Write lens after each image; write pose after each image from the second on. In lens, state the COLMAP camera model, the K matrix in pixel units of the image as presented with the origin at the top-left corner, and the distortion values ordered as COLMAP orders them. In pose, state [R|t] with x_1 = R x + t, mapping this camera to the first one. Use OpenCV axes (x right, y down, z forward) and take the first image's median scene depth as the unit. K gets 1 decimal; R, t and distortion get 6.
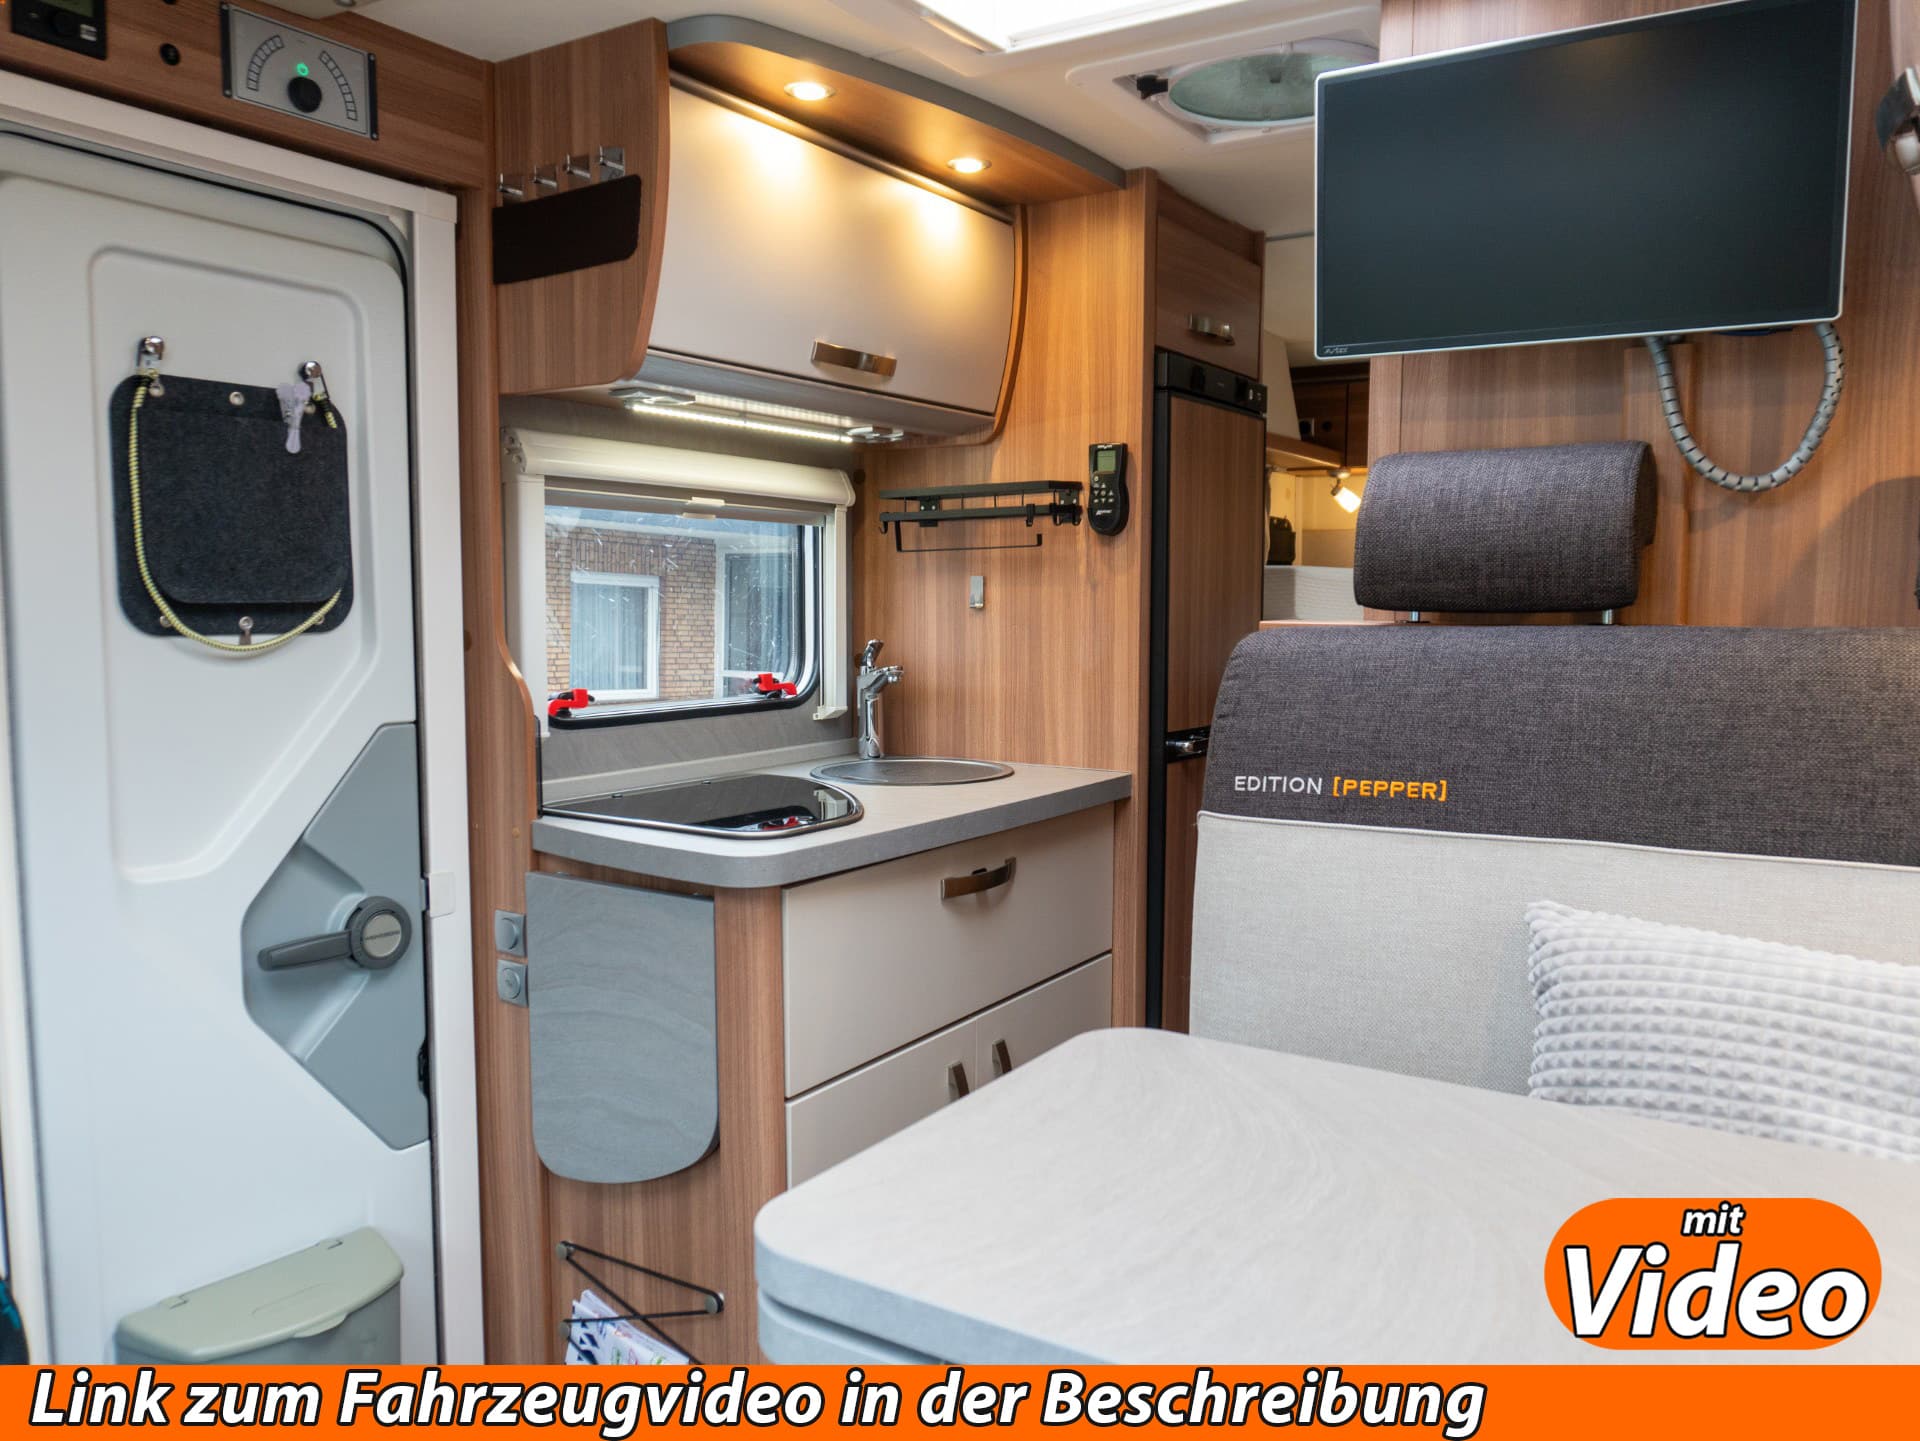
lens RADIAL K [[1449.5, 0, 974.8], [0, 1449.5, 714.8], [0, 0, 1]] dist [-0.010863, -0.011592]
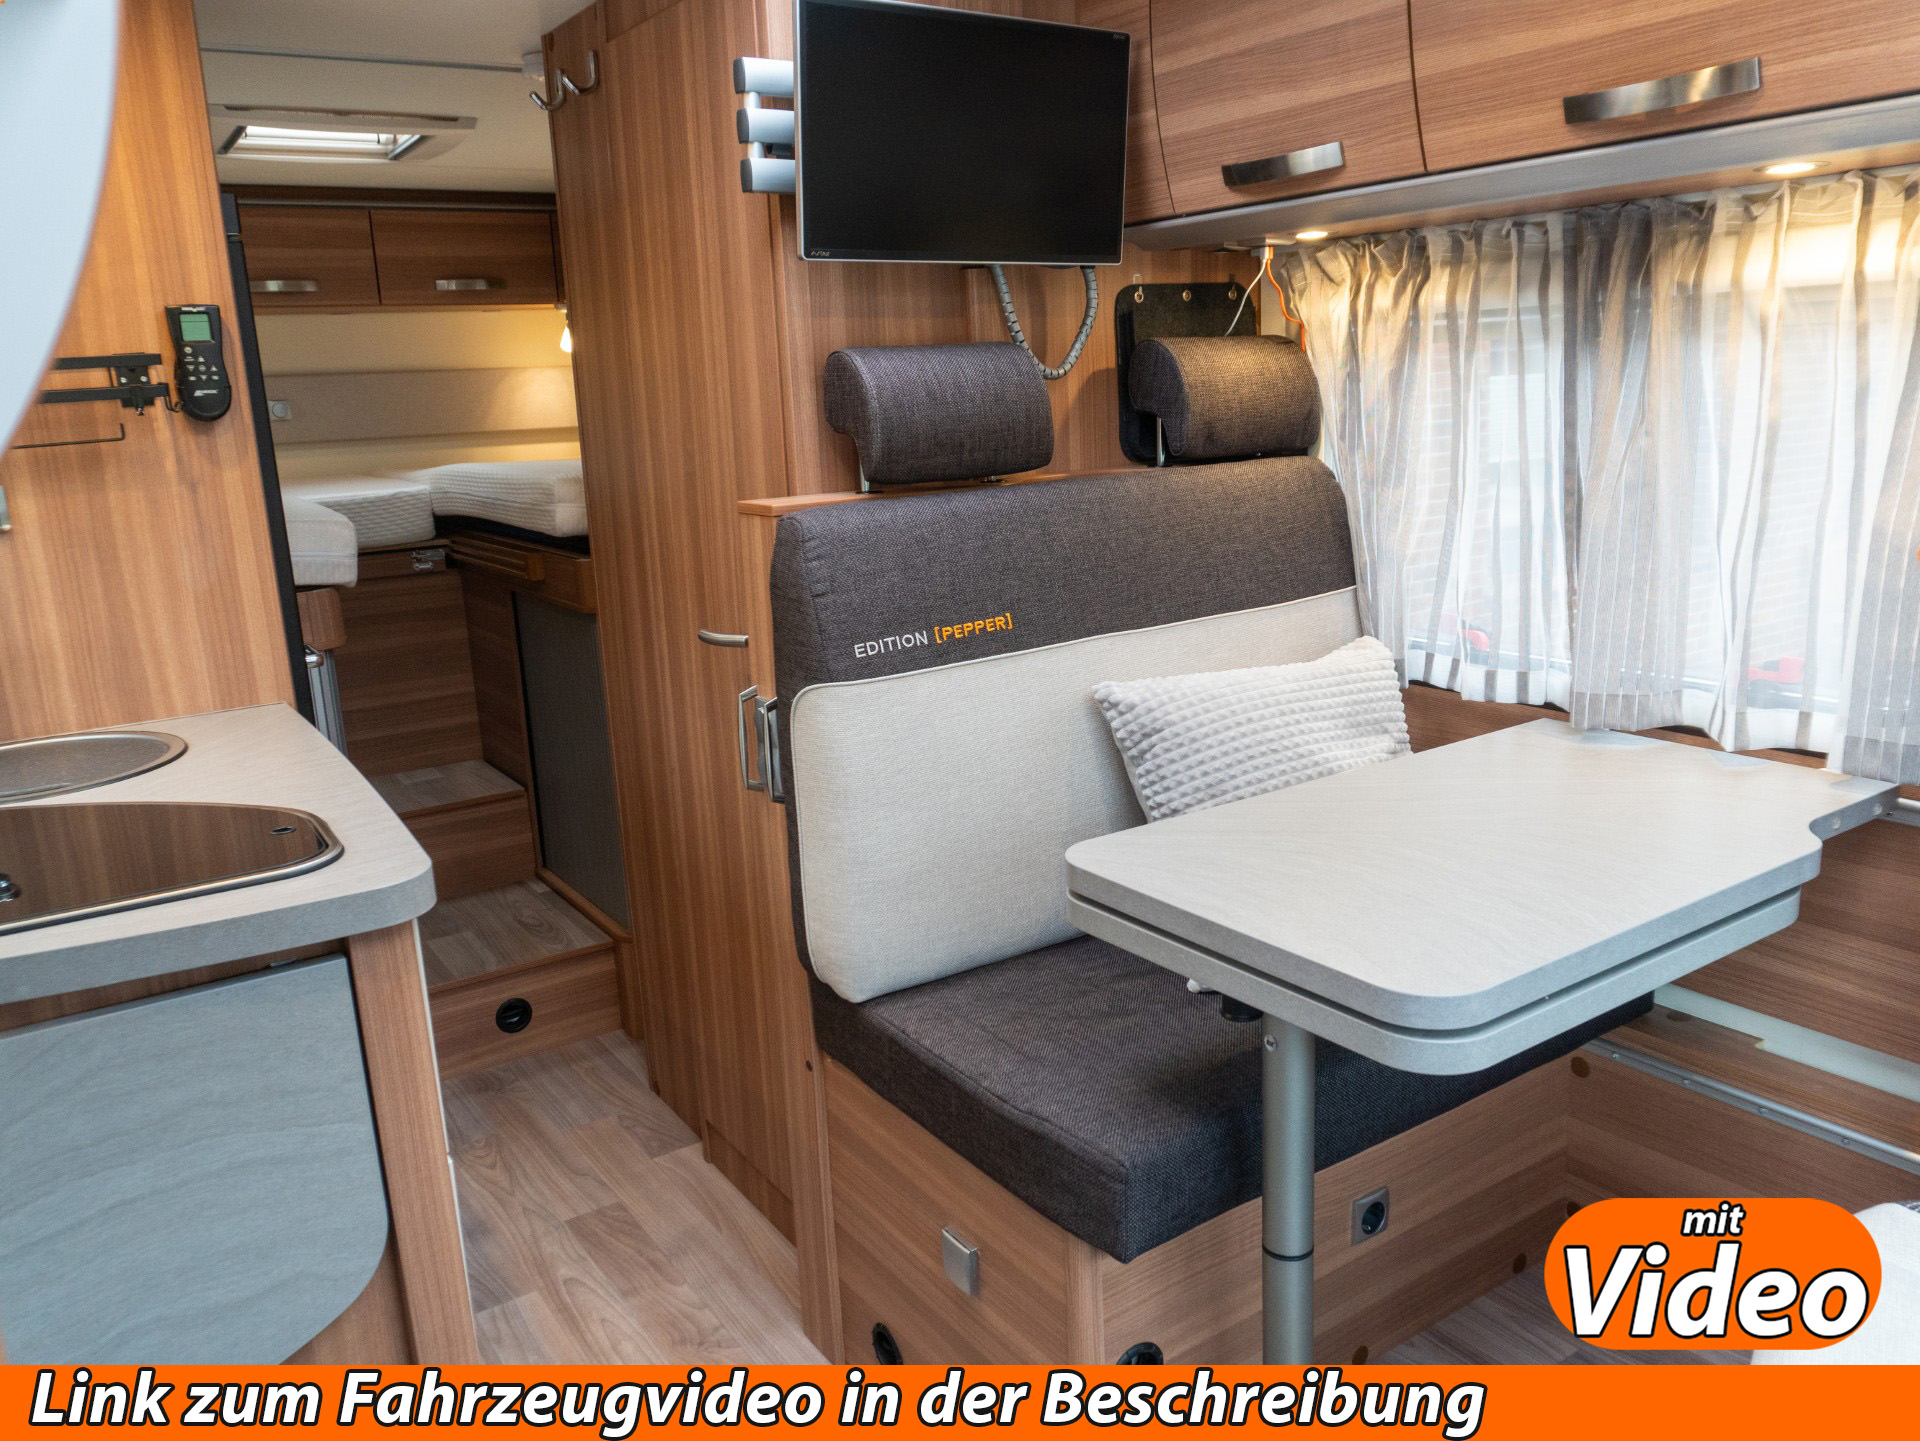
lens RADIAL K [[1449.5, 0, 974.8], [0, 1449.5, 714.8], [0, 0, 1]] dist [-0.010863, -0.011592]
pose [[0.393390, -0.226944, 0.890921, -0.629675], [0.120351, 0.973427, 0.194820, -0.089205], [-0.911460, 0.030583, 0.410250, 0.366602]]
